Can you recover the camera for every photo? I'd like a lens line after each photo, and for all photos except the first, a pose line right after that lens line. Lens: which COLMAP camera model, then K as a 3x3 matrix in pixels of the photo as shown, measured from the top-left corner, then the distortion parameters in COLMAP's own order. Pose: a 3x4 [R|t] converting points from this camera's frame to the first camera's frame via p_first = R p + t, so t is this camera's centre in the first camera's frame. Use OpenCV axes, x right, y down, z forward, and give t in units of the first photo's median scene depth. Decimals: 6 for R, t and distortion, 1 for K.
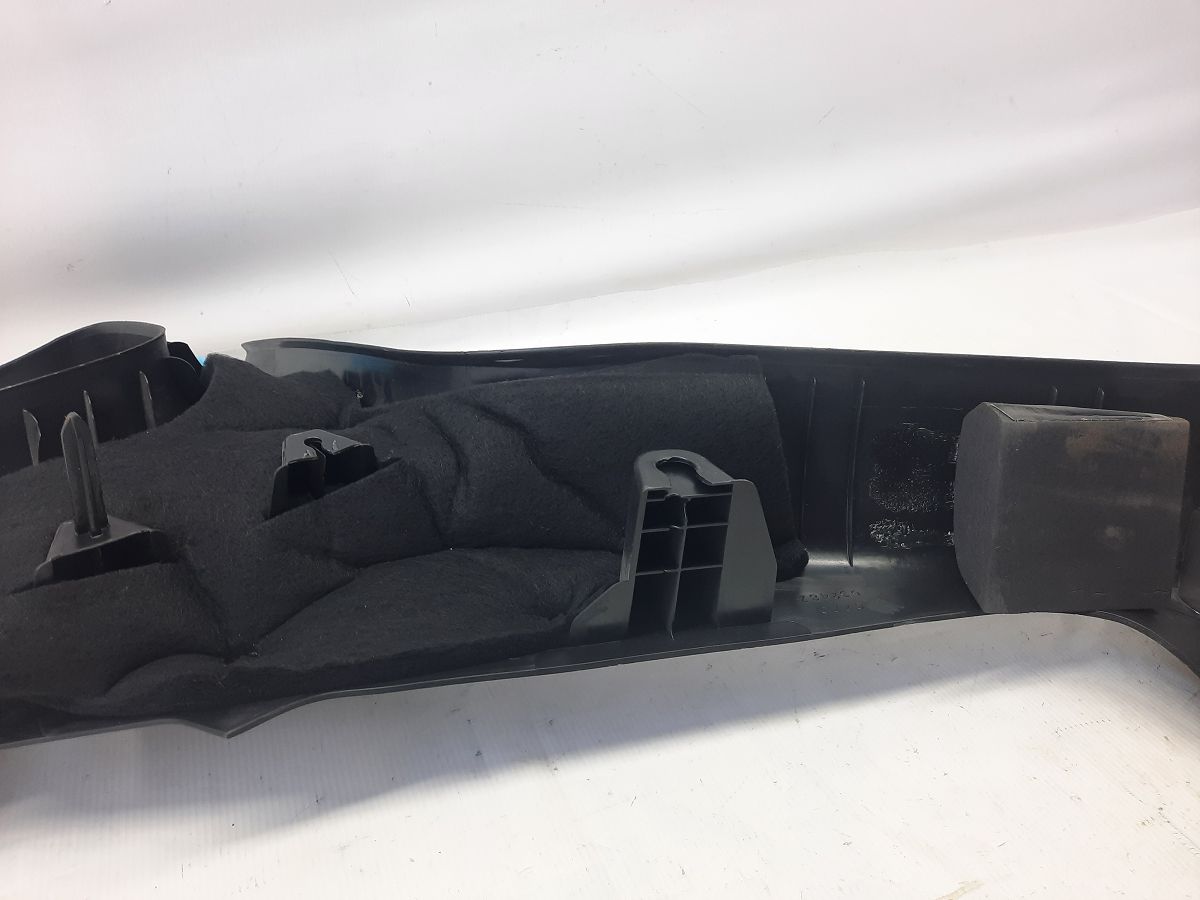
lens RADIAL K [[889.7, 0, 600.0], [0, 889.7, 450.0], [0, 0, 1]] dist [0.065367, -0.069173]
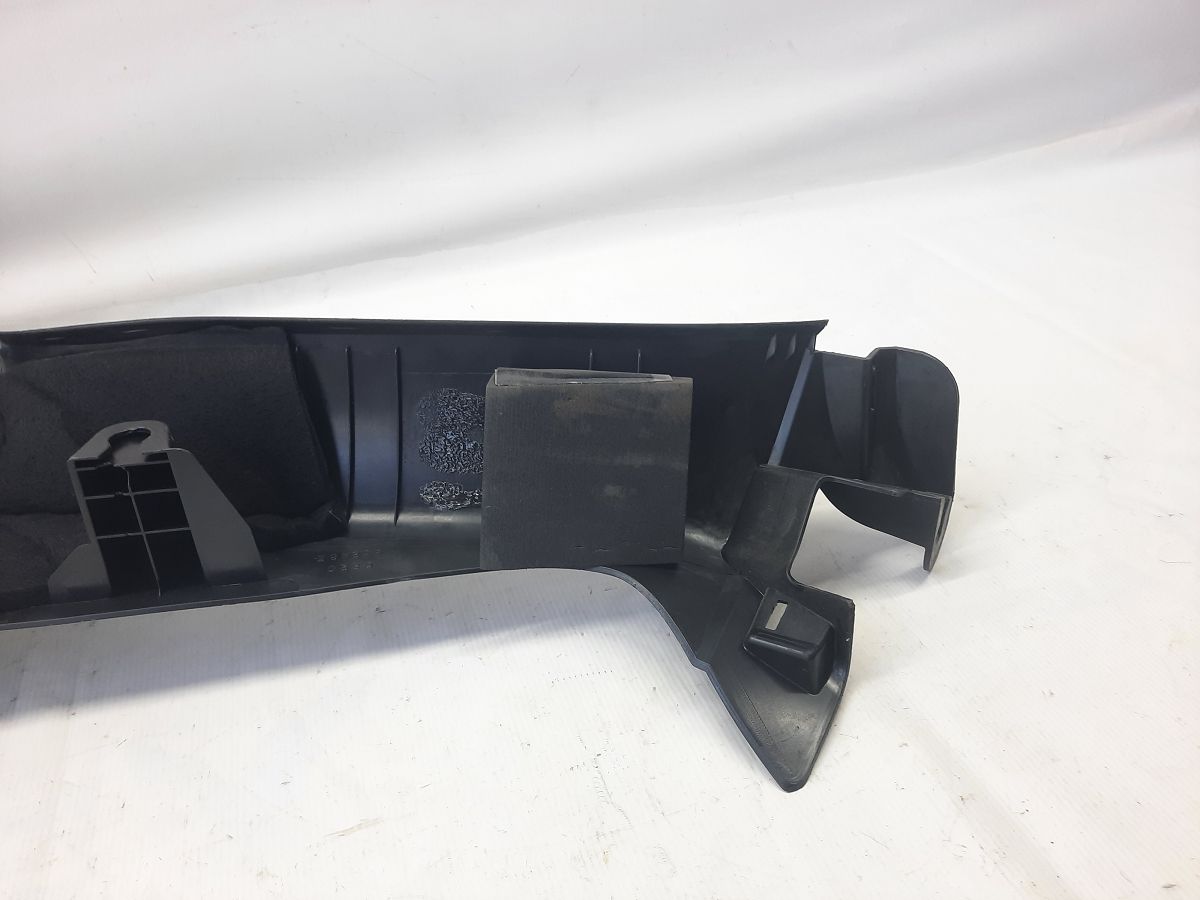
lens RADIAL K [[889.7, 0, 600.0], [0, 889.7, 450.0], [0, 0, 1]] dist [0.065367, -0.069173]
pose [[0.994499, -0.015864, -0.103537, 0.661181], [0.020935, 0.998624, 0.048078, -0.005140], [0.102632, -0.049981, 0.993463, -0.012566]]
